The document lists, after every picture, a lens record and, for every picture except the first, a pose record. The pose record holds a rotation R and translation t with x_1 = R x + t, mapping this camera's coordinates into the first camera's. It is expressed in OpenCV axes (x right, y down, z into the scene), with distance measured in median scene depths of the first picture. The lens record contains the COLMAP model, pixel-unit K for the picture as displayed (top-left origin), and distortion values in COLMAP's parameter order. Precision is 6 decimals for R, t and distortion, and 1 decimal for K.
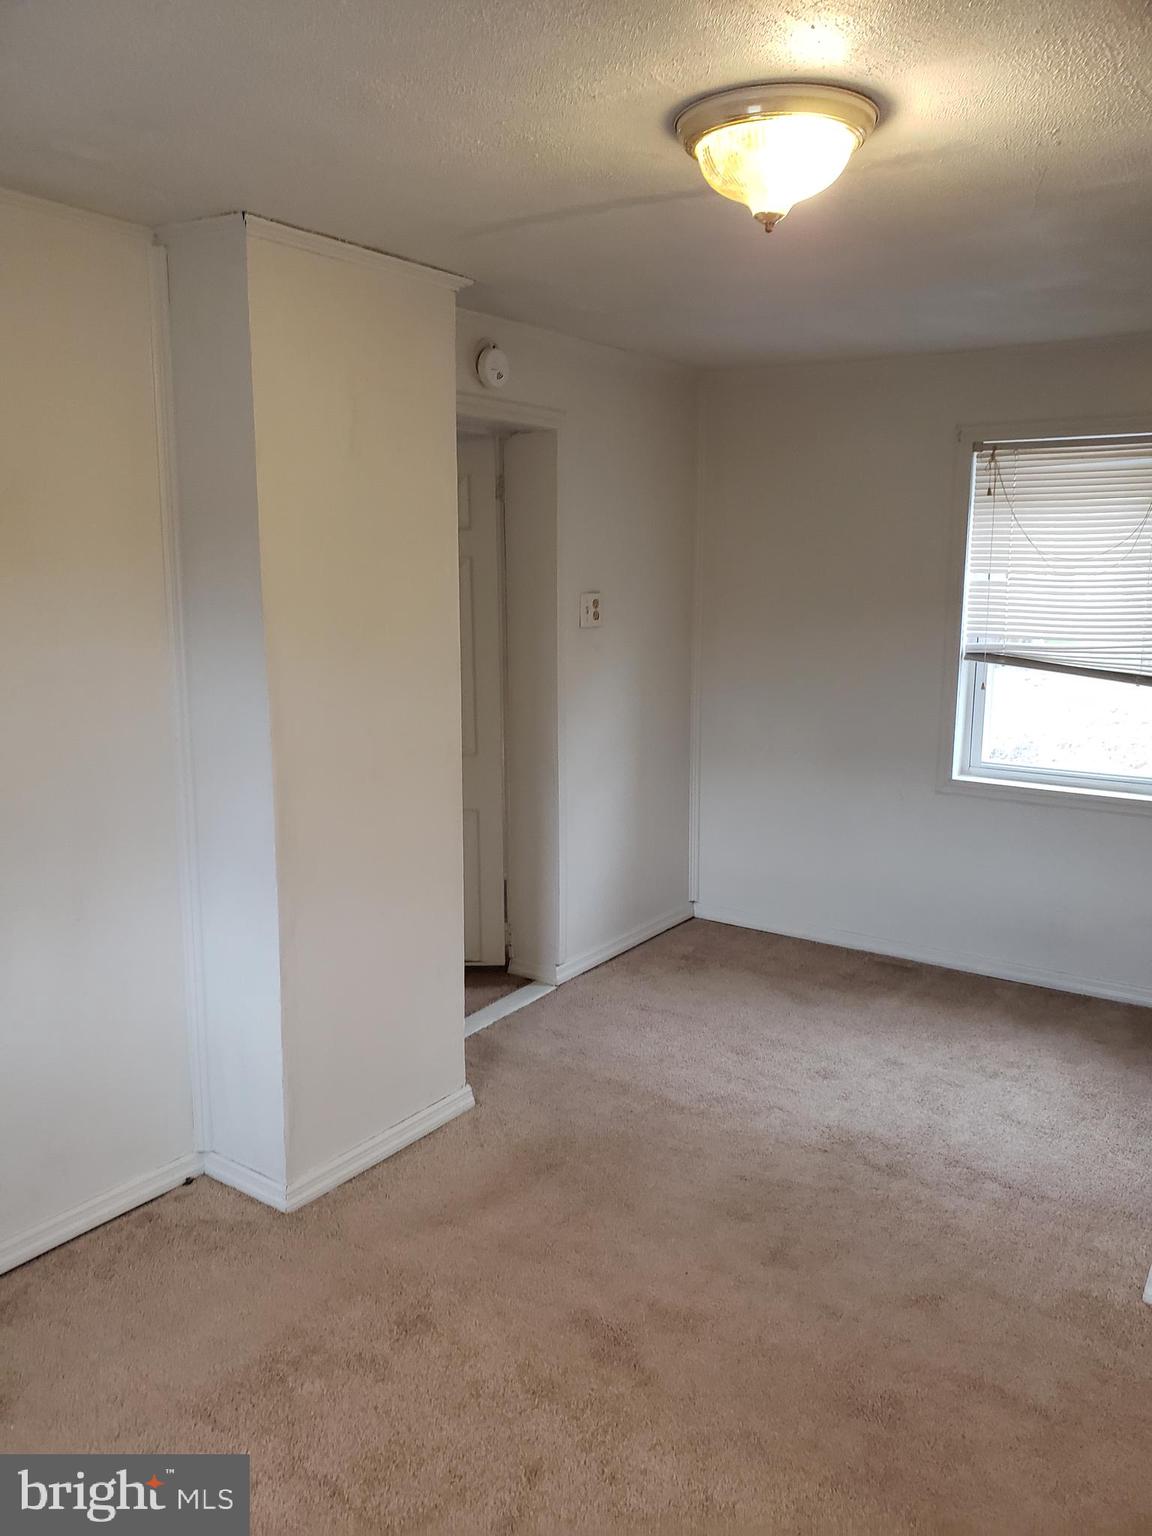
lens RADIAL K [[1207.9, 0, 559.1], [0, 1207.9, 764.9], [0, 0, 1]] dist [0.040581, -0.004381]
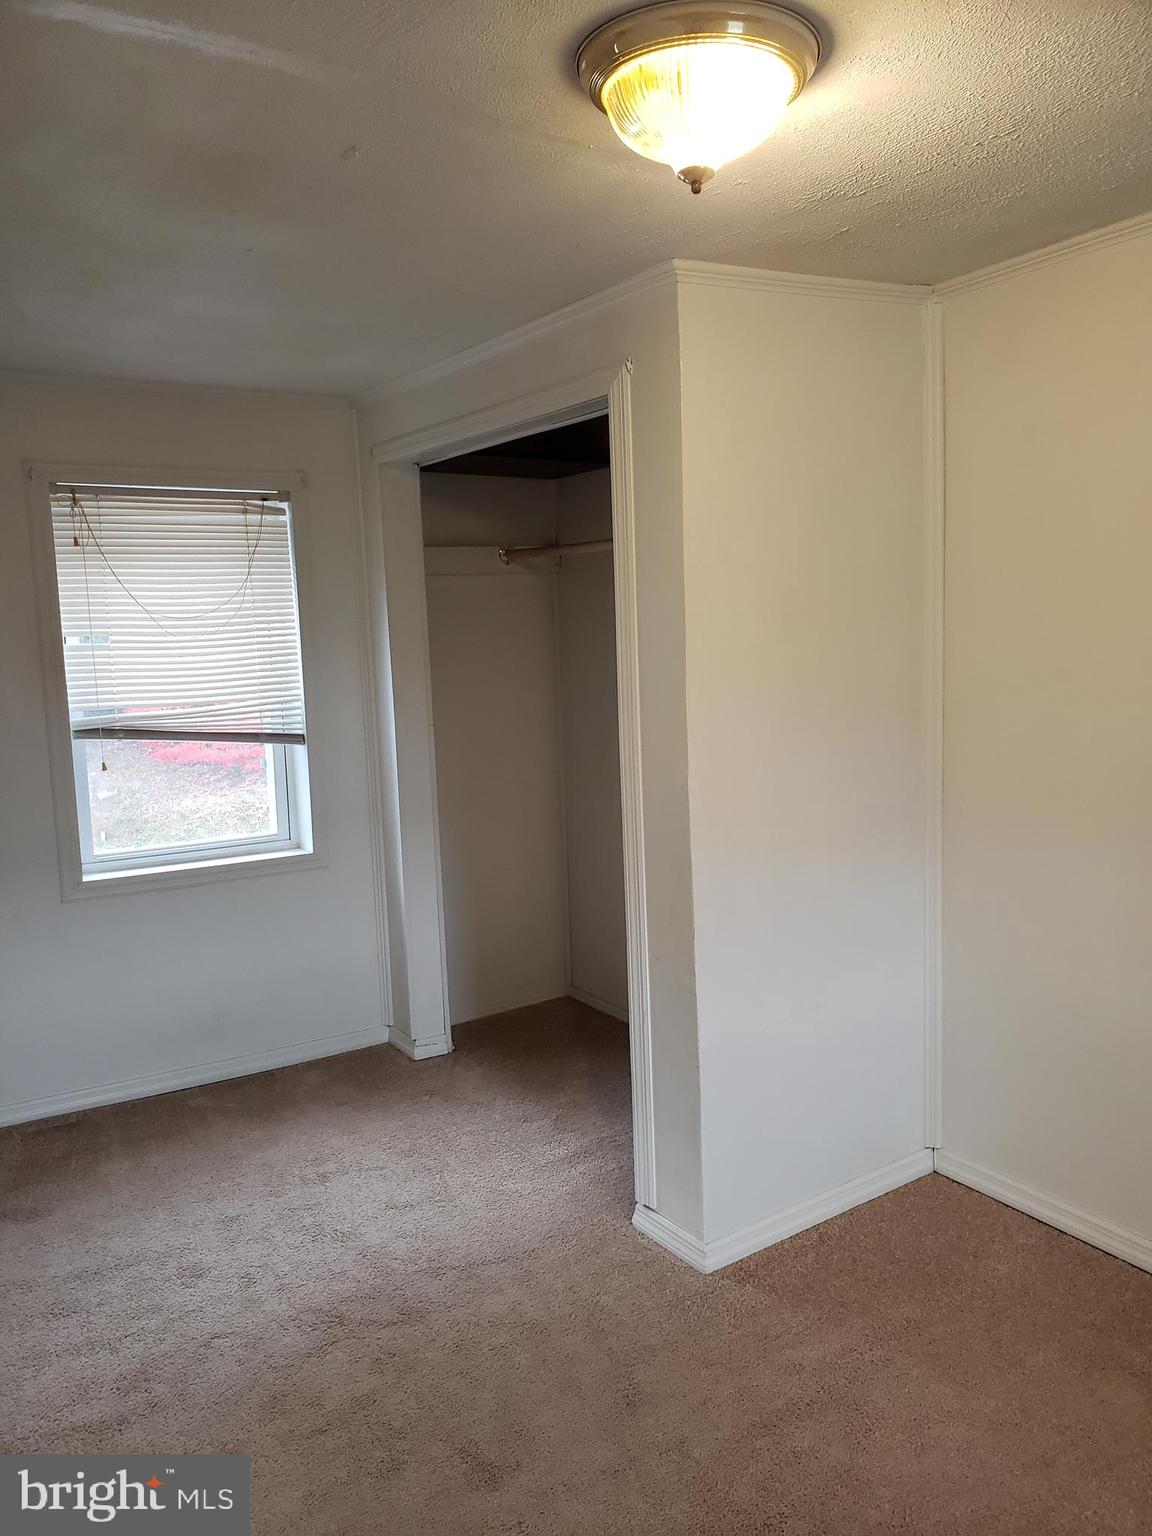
lens RADIAL K [[1207.9, 0, 559.1], [0, 1207.9, 764.9], [0, 0, 1]] dist [0.040581, -0.004381]
pose [[0.416776, -0.121435, 0.900861, -0.303438], [0.181924, 0.982129, 0.048224, -0.051144], [-0.890618, 0.143789, 0.431420, 0.360413]]
